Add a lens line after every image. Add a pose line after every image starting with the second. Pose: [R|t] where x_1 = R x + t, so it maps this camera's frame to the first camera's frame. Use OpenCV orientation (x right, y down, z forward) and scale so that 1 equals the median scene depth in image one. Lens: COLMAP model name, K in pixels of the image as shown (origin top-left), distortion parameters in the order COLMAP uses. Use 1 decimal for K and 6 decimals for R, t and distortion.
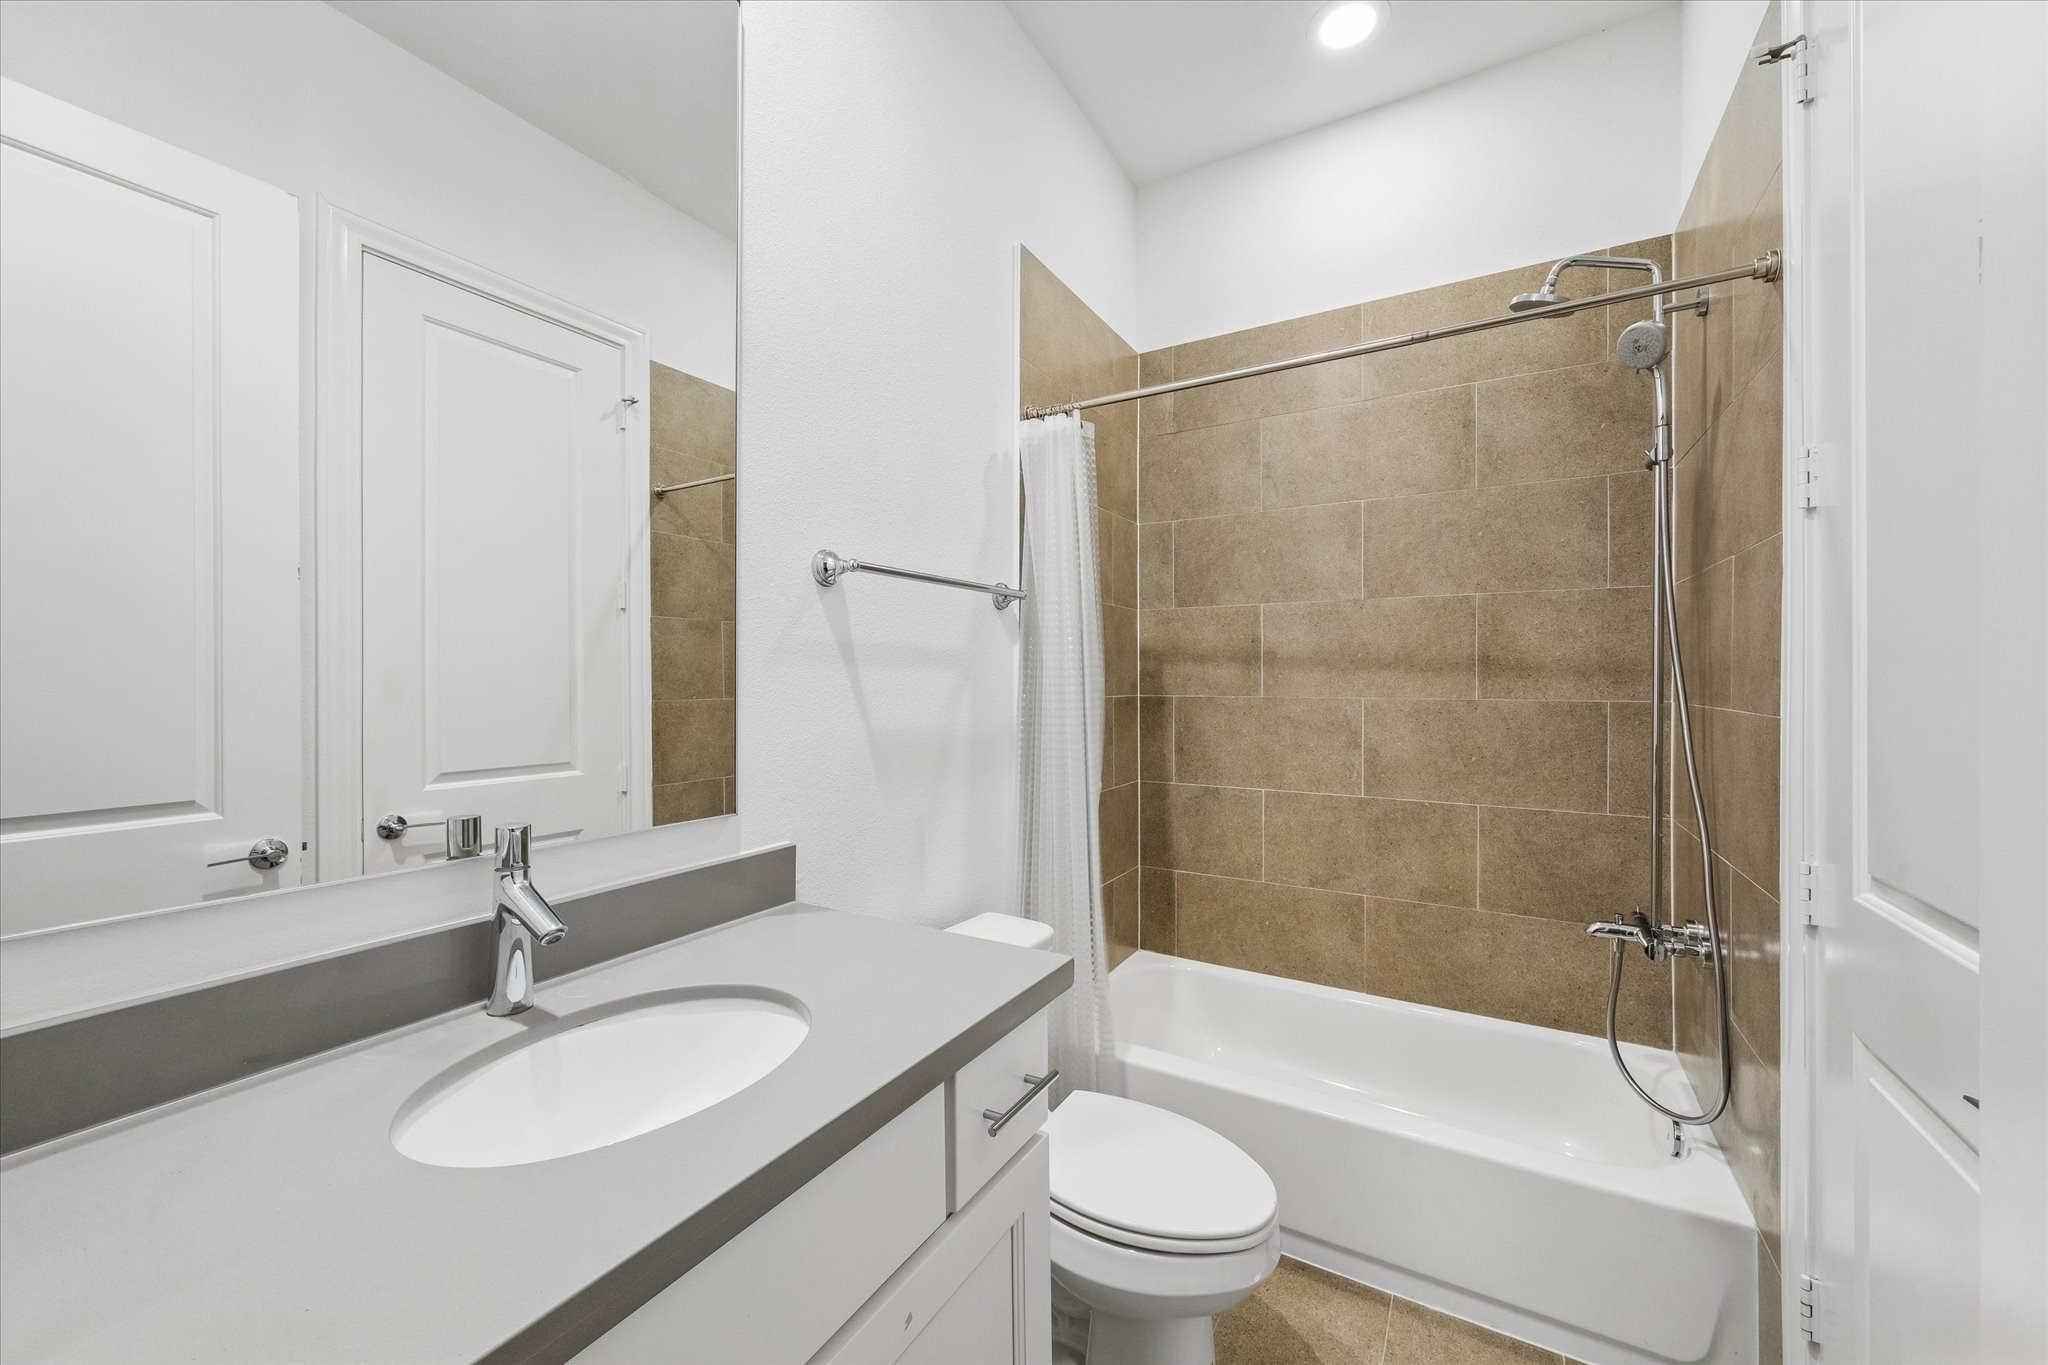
lens RADIAL K [[779.3, 0, 1028.2], [0, 779.3, 680.5], [0, 0, 1]] dist [0.008599, -0.000219]
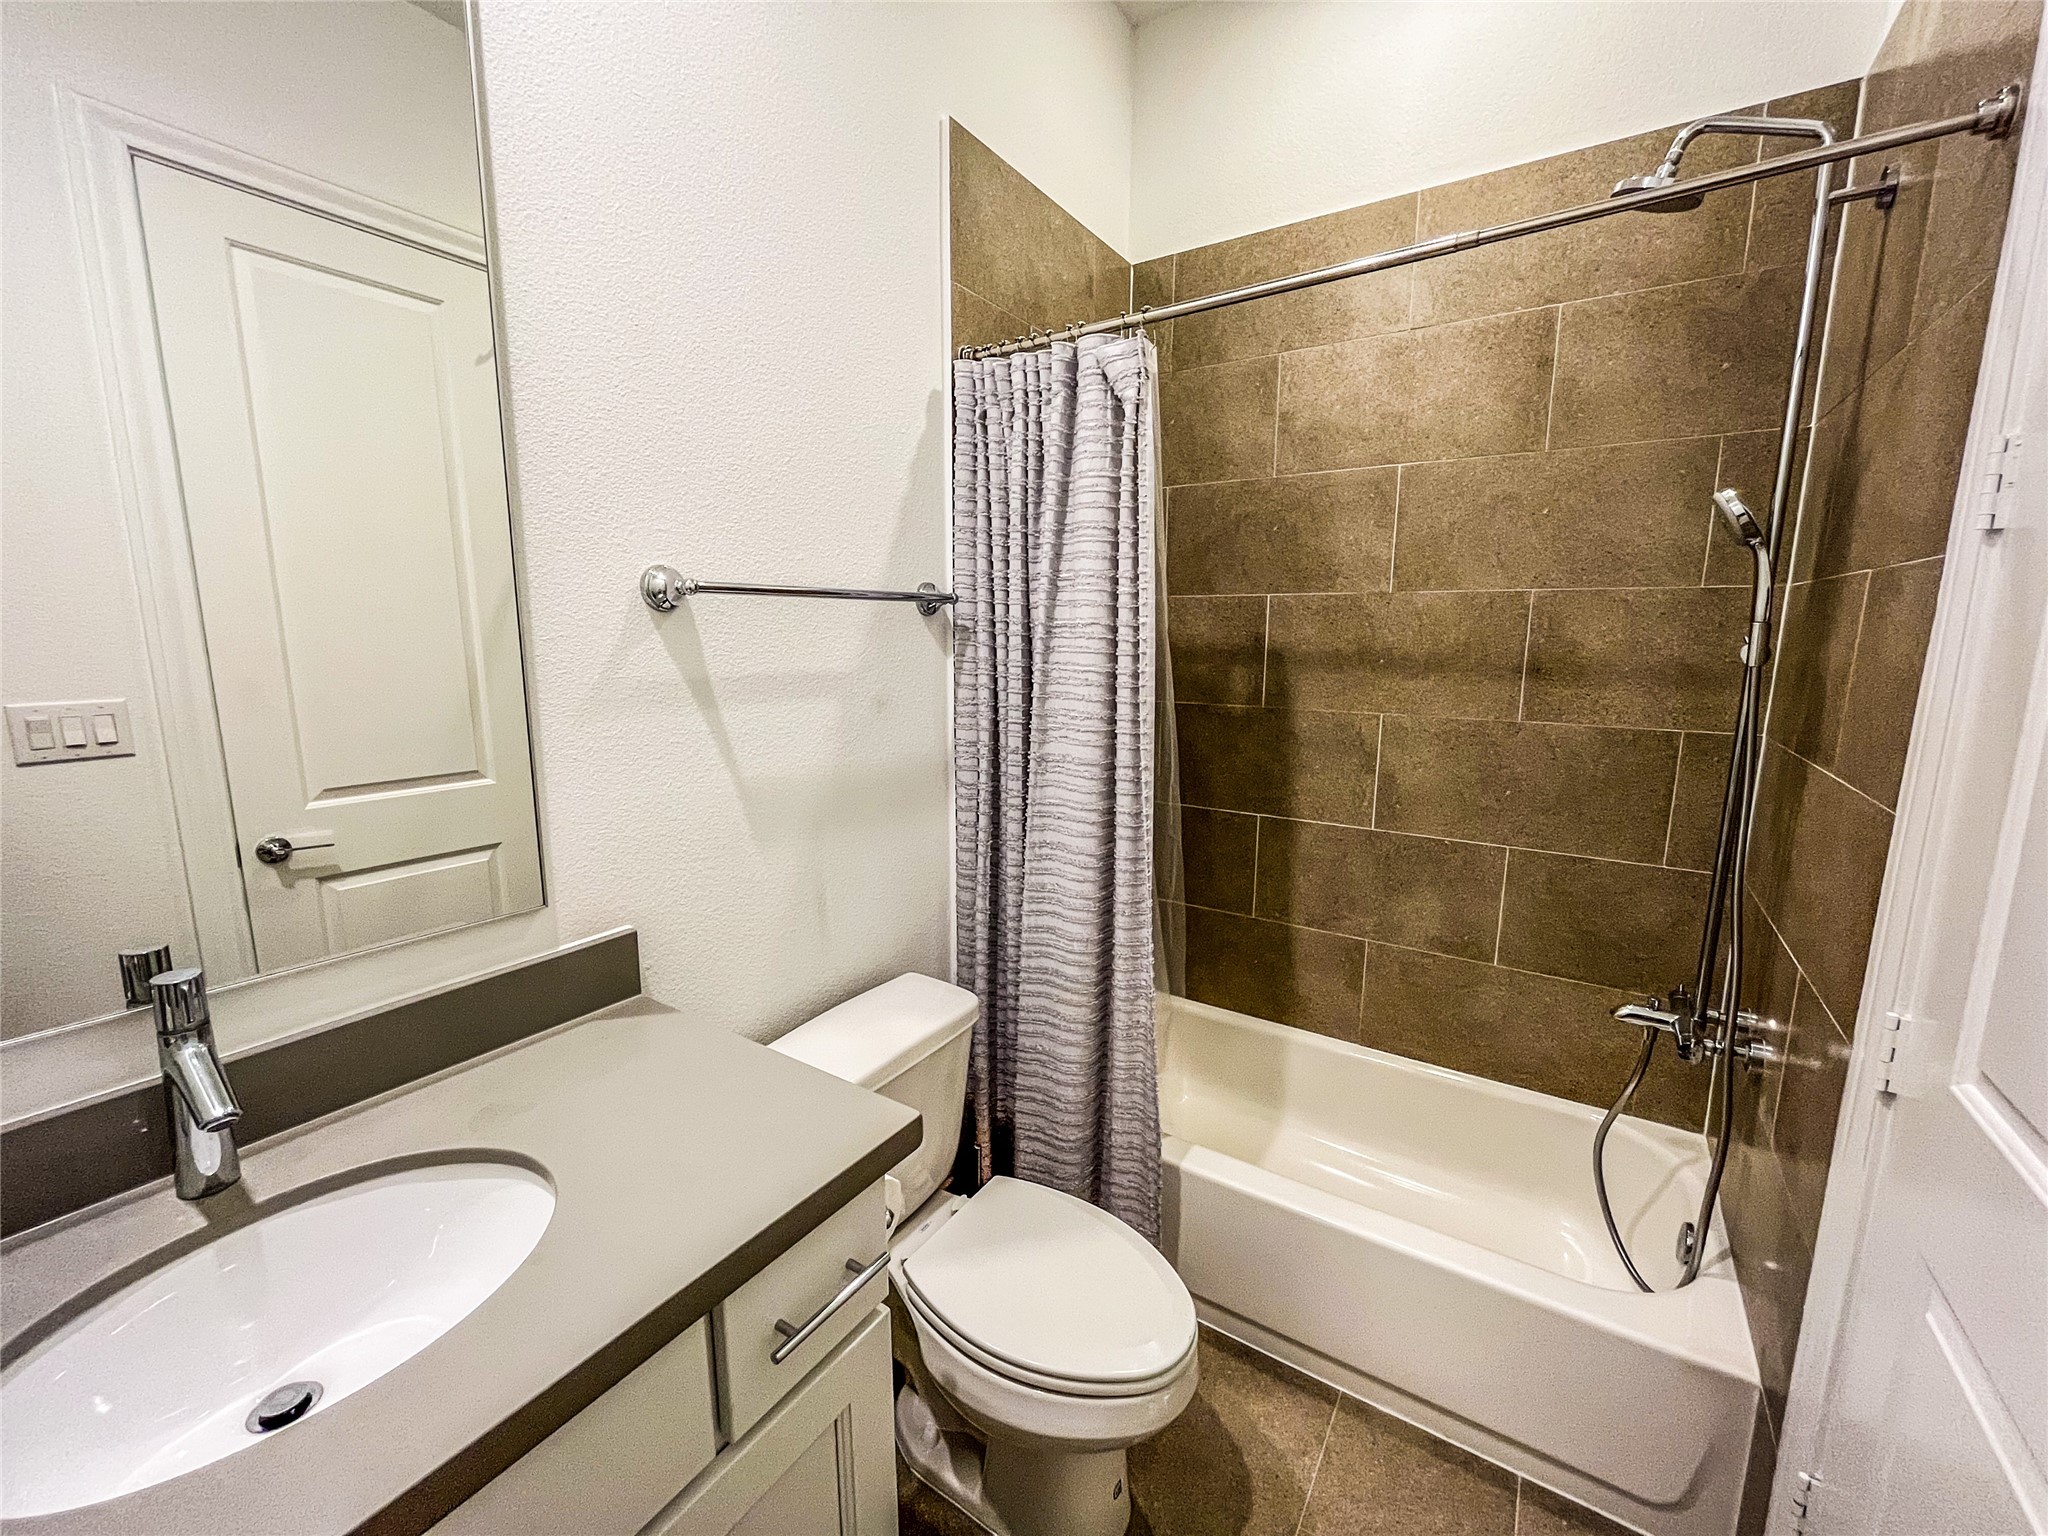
lens RADIAL K [[828.0, 0, 1022.0], [0, 828.0, 764.1], [0, 0, 1]] dist [0.001605, 0.000300]
pose [[0.998464, 0.013525, -0.053726, 0.105516], [-0.004624, 0.986706, 0.162450, -0.072793], [0.055208, -0.161952, 0.985253, 0.114105]]
